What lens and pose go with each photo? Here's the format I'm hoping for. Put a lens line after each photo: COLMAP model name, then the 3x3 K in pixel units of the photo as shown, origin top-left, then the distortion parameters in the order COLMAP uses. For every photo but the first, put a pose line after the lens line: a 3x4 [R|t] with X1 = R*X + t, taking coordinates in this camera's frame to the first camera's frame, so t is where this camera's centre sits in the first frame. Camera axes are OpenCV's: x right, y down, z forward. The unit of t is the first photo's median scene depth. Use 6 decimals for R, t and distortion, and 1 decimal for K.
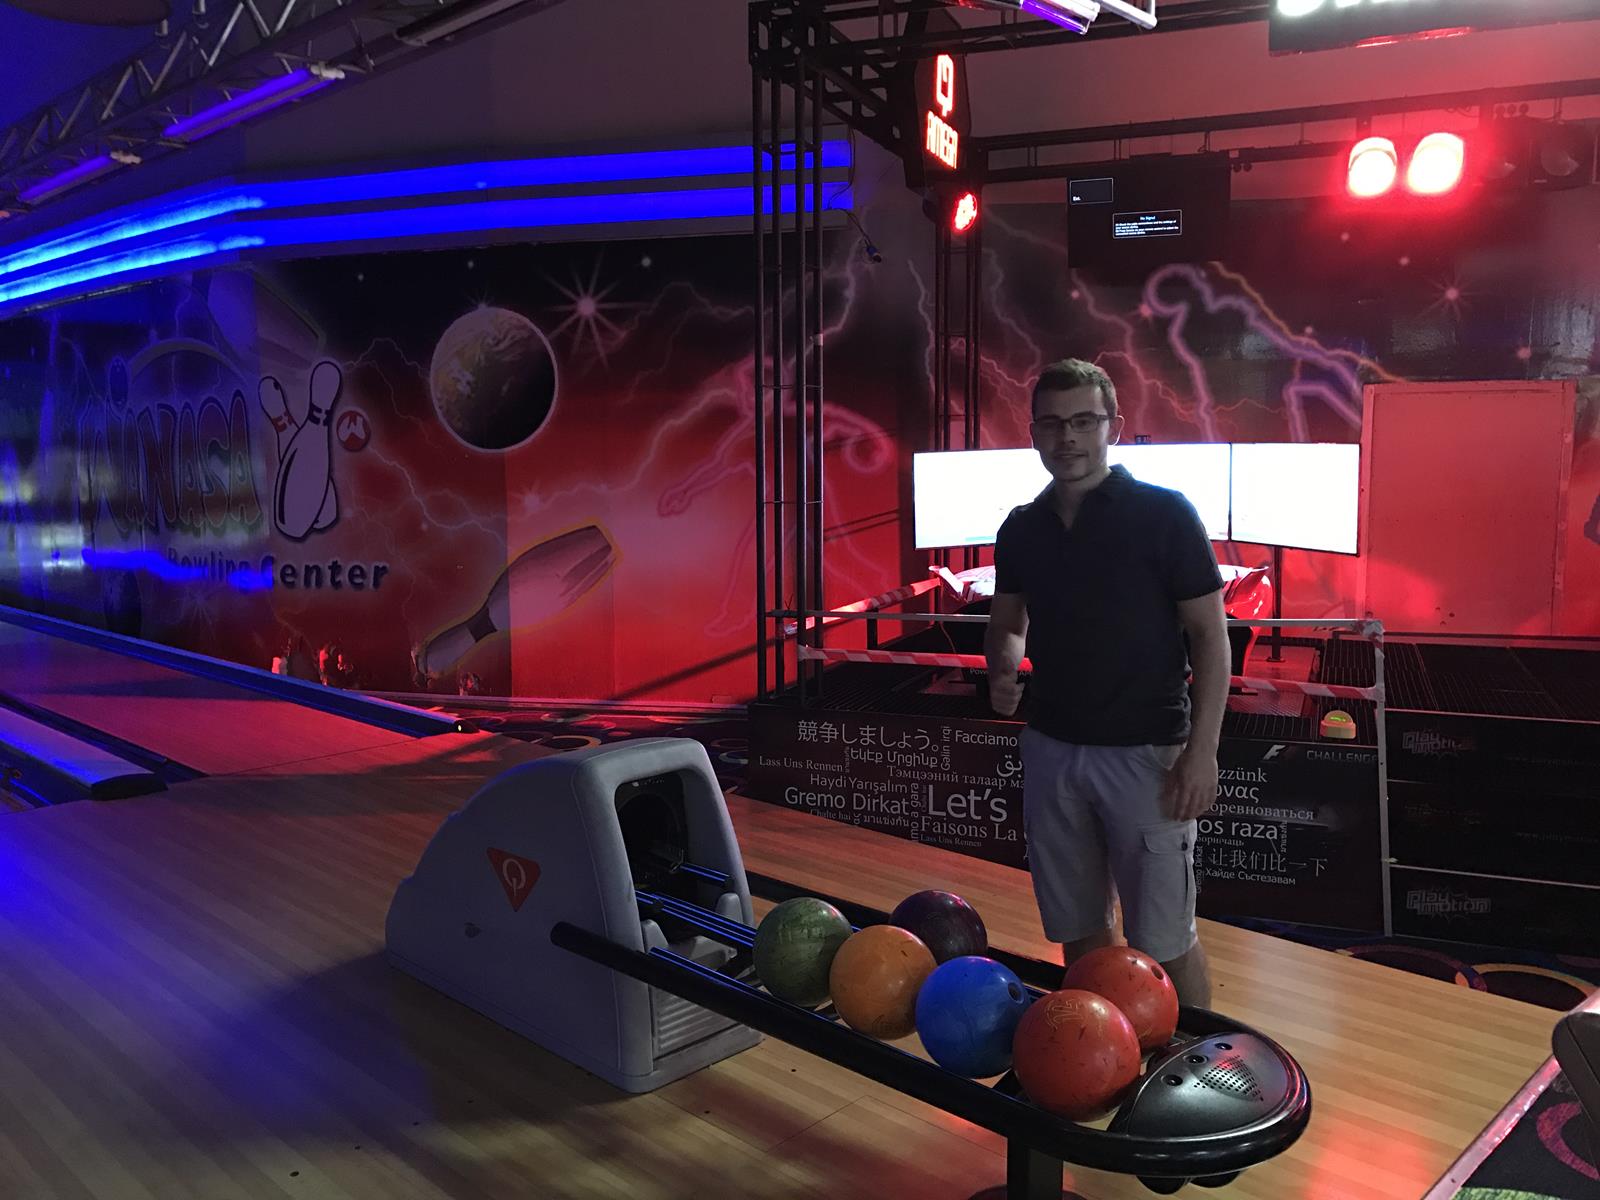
lens RADIAL K [[1319.8, 0, 800.8], [0, 1319.8, 597.6], [0, 0, 1]] dist [0.005109, 0.003096]
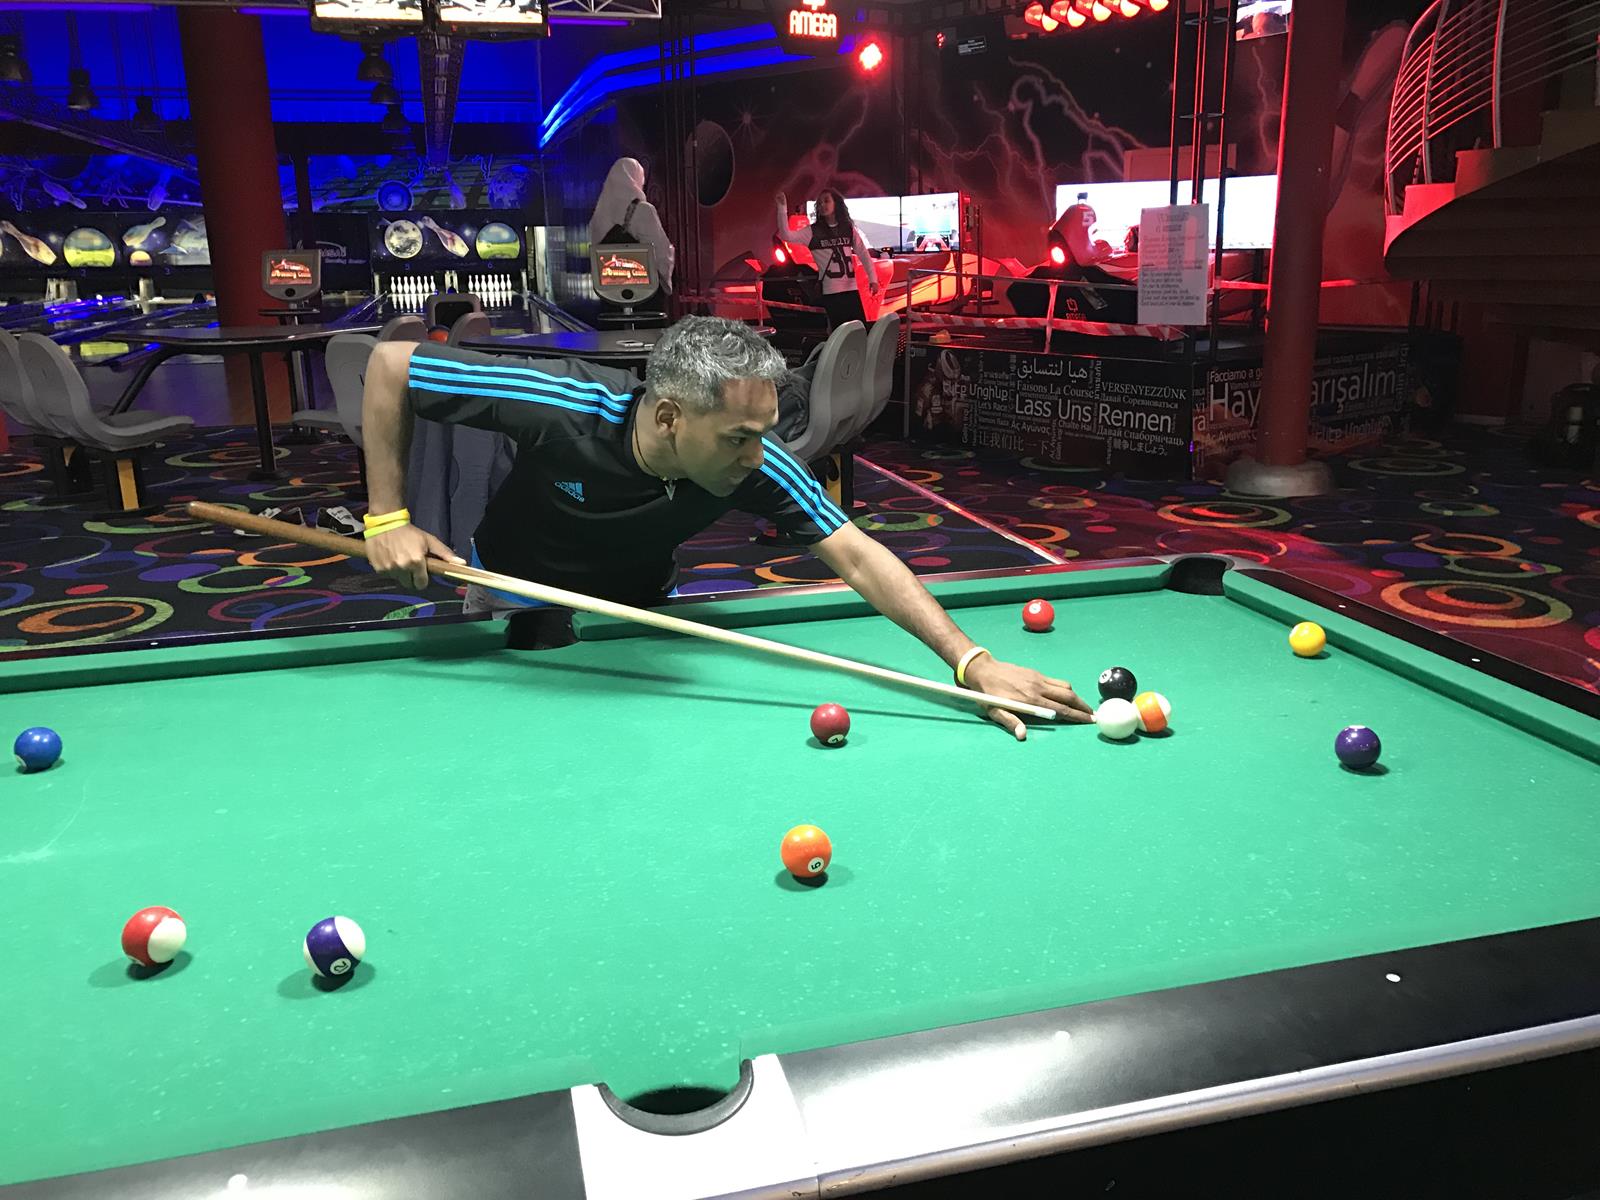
lens RADIAL K [[1319.8, 0, 799.4], [0, 1319.8, 600.1], [0, 0, 1]] dist [0.005109, 0.003096]
pose [[0.853078, 0.136171, -0.503703, 0.928098], [-0.053168, 0.983007, 0.175699, 0.101244], [0.519068, -0.123104, 0.845821, -0.552487]]
